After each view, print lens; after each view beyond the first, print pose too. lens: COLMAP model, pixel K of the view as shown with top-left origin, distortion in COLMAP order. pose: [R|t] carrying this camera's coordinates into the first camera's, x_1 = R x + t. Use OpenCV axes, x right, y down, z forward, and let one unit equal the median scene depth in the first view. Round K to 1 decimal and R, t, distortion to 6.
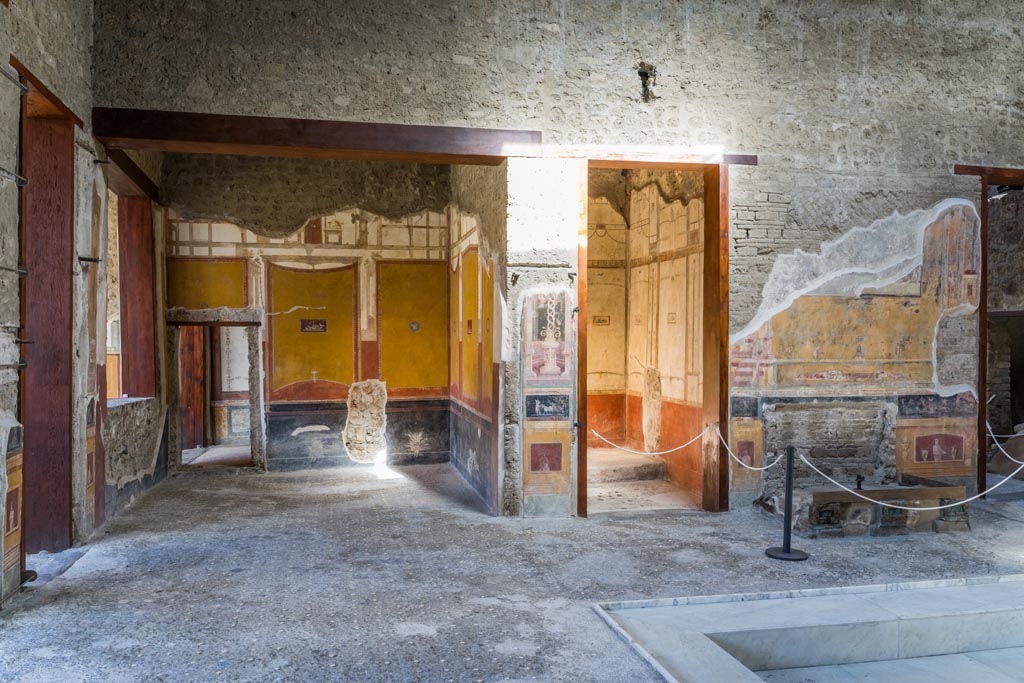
lens RADIAL K [[814.2, 0, 513.0], [0, 814.2, 344.2], [0, 0, 1]] dist [0.008083, -0.029900]
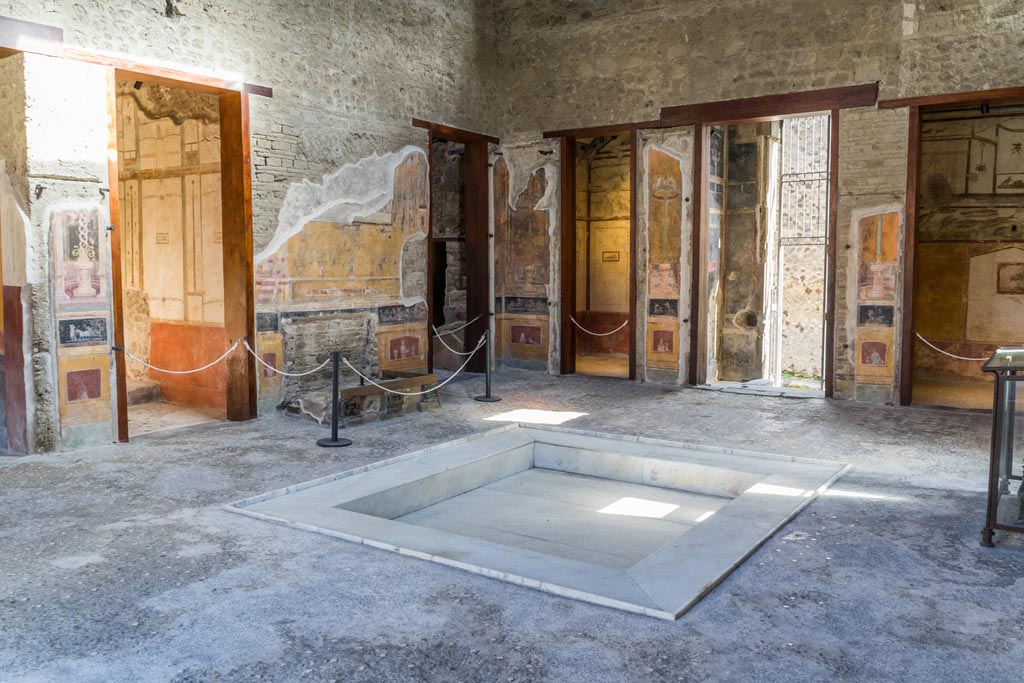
lens RADIAL K [[814.2, 0, 513.2], [0, 814.2, 336.7], [0, 0, 1]] dist [0.008083, -0.029900]
pose [[0.725440, -0.061936, 0.685493, -0.231892], [0.002588, 0.996181, 0.087269, 0.002212], [-0.688281, -0.061534, 0.722830, -0.018429]]
